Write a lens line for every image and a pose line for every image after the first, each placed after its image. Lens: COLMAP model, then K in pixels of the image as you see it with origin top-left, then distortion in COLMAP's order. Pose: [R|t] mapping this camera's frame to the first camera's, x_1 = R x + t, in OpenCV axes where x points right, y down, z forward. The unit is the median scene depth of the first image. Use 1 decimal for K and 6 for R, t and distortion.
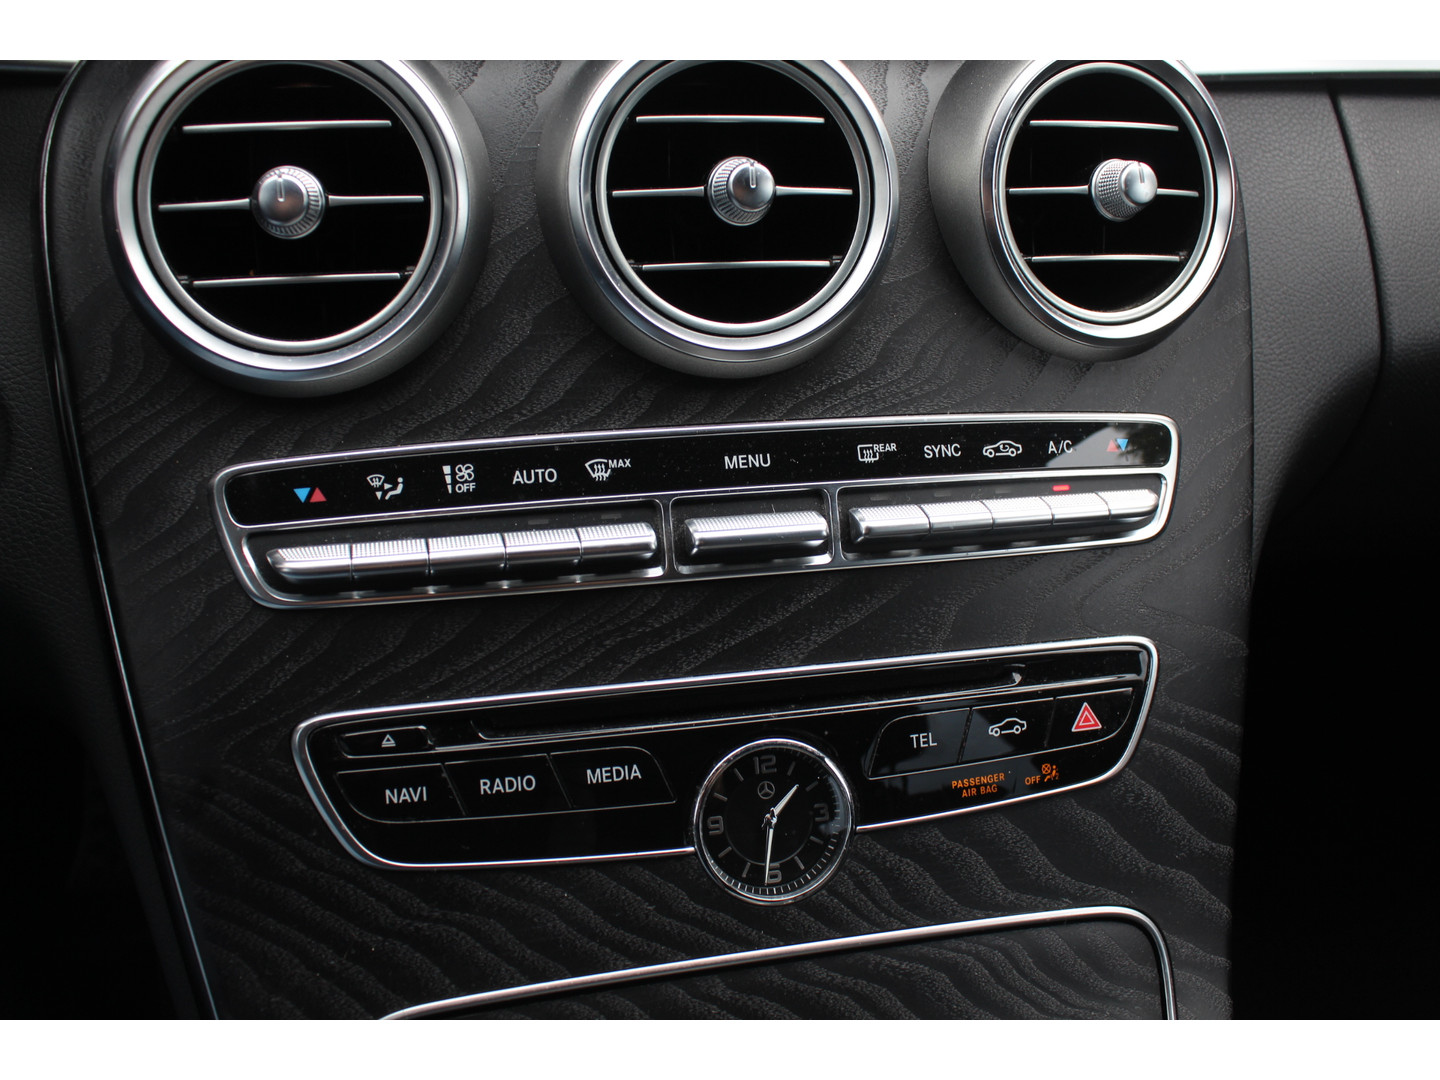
lens RADIAL K [[1417.6, 0, 720.0], [0, 1417.6, 540.0], [0, 0, 1]] dist [-0.148116, 0.165037]
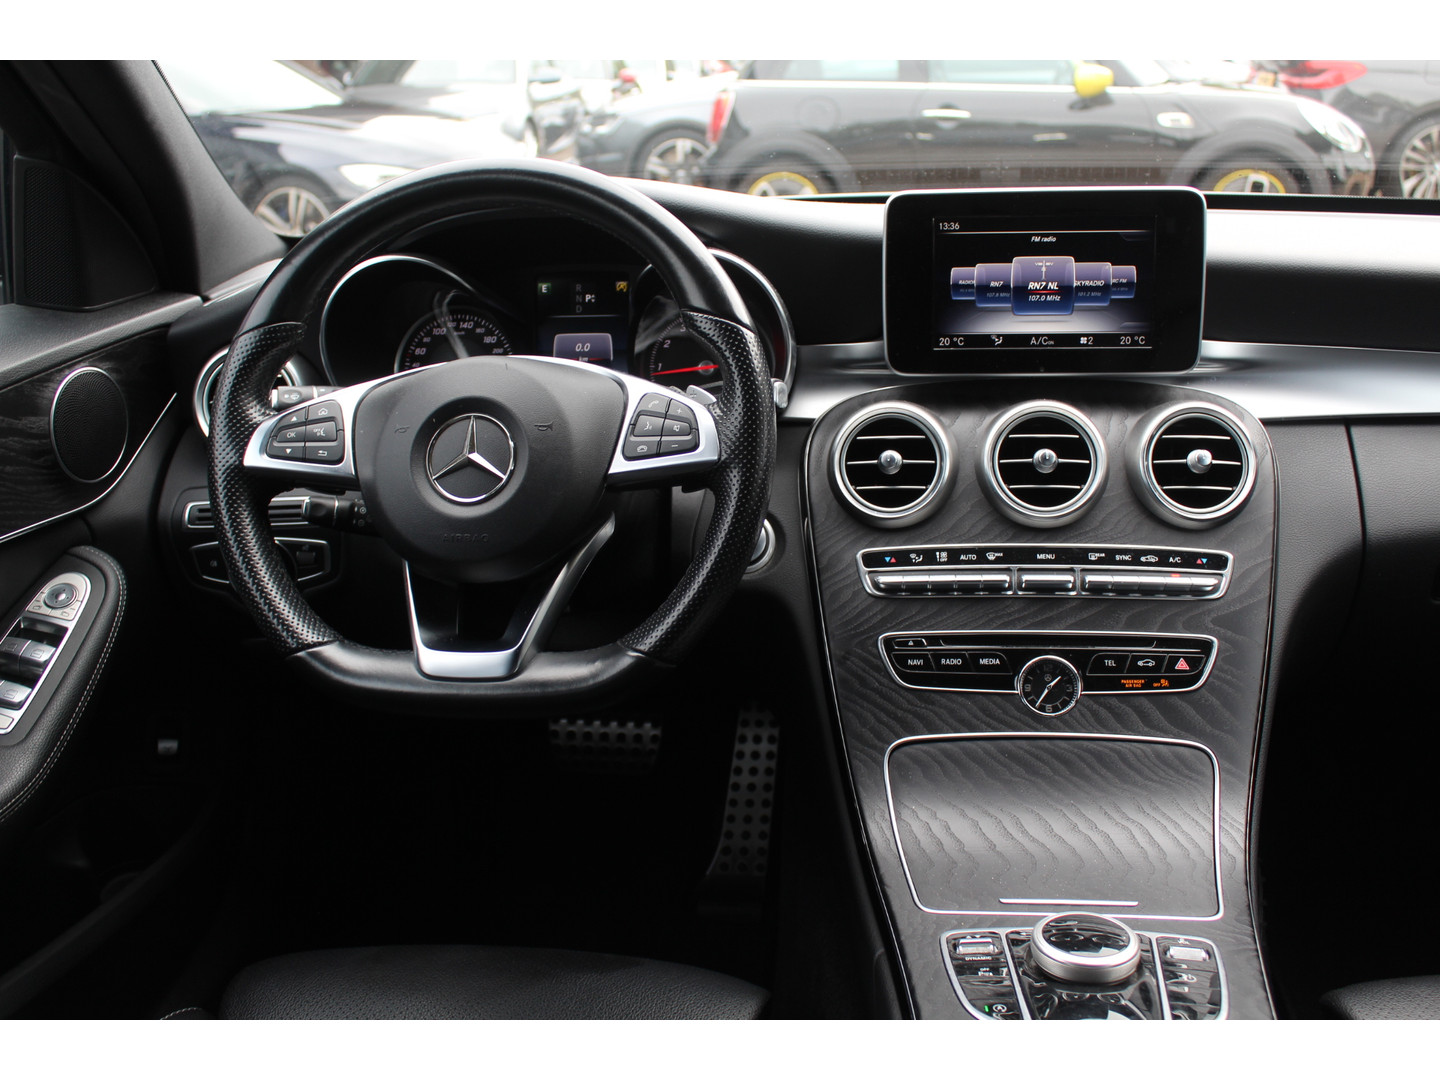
lens RADIAL K [[1417.6, 0, 720.0], [0, 1417.6, 540.0], [0, 0, 1]] dist [-0.148116, 0.165037]
pose [[0.936281, 0.011398, -0.351068, 0.402263], [-0.099141, 0.967411, -0.232995, 0.639247], [0.336971, 0.252954, 0.906898, -1.771356]]
